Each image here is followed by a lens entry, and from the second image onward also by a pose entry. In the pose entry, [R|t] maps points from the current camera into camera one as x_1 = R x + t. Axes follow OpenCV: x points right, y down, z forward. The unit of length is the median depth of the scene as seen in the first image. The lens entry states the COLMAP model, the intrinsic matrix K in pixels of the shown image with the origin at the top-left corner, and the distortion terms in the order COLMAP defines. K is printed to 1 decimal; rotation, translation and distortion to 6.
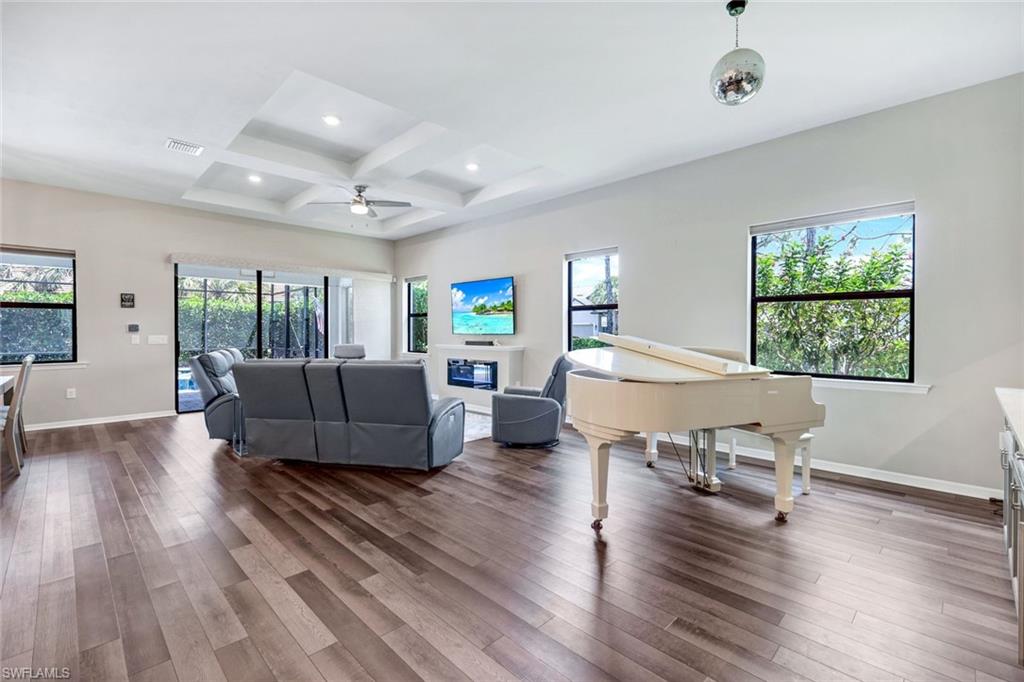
lens RADIAL K [[452.4, 0, 516.1], [0, 452.4, 334.5], [0, 0, 1]] dist [0.000427, -0.000173]
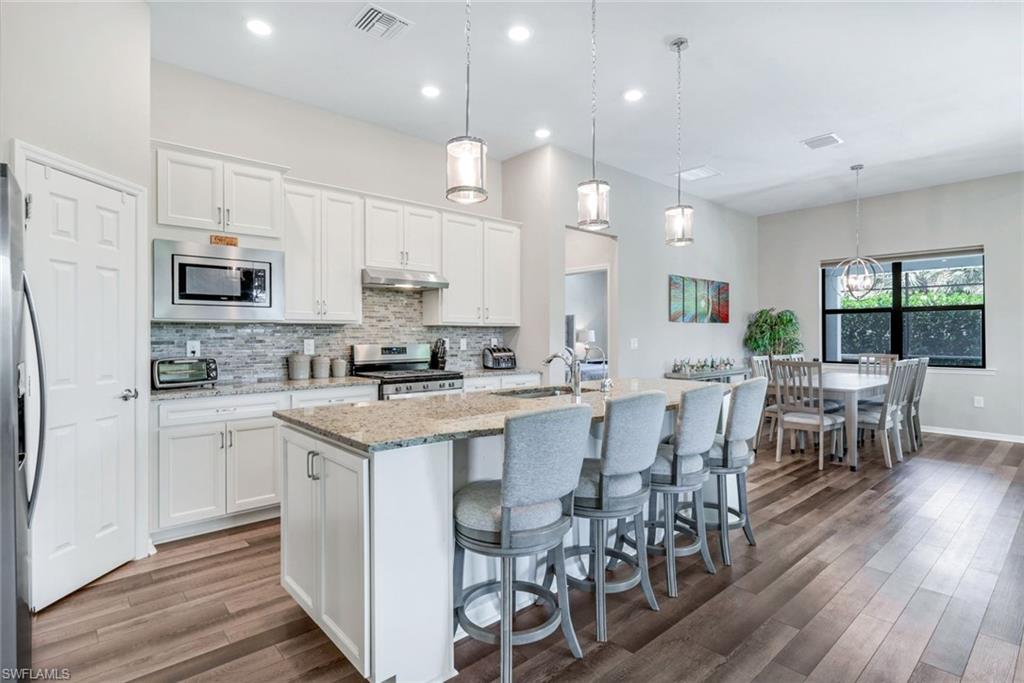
lens RADIAL K [[508.0, 0, 514.1], [0, 508.0, 334.7], [0, 0, 1]] dist [-0.001914, -0.000955]
pose [[-0.065731, -0.001836, -0.997836, 0.094902], [-0.005779, 0.999982, -0.001459, 0.000994], [0.997821, 0.005671, -0.065740, 0.122950]]
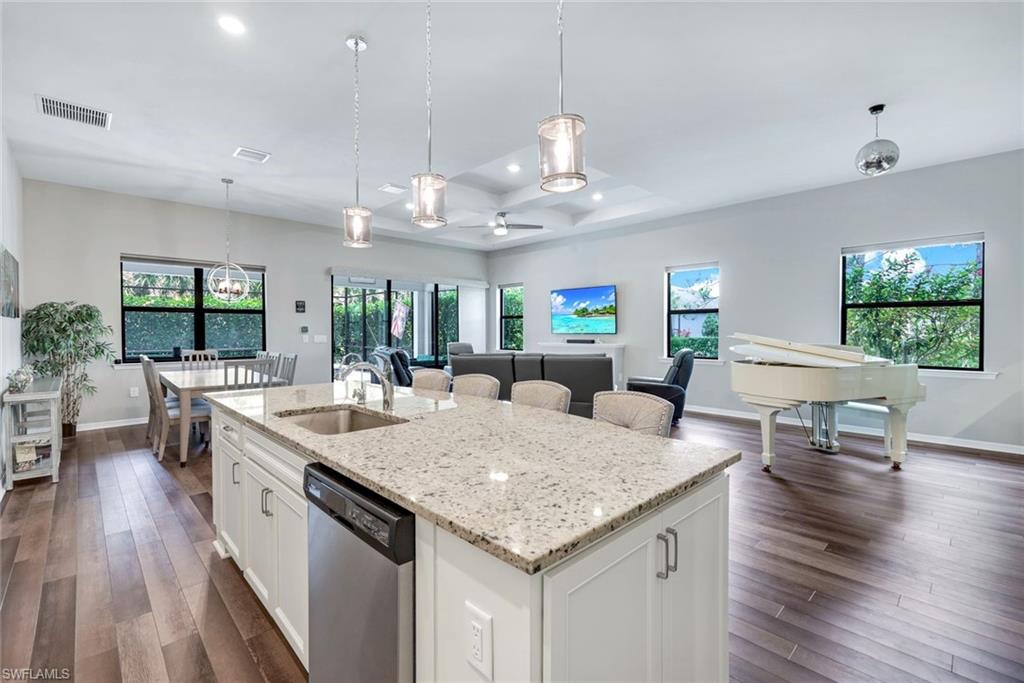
lens RADIAL K [[449.4, 0, 513.6], [0, 449.4, 333.1], [0, 0, 1]] dist [0.001388, 0.000301]
pose [[0.999799, -0.002491, -0.019909, -0.267376], [0.002503, 0.999997, 0.000557, -0.004012], [0.019908, -0.000607, 0.999802, -0.192084]]
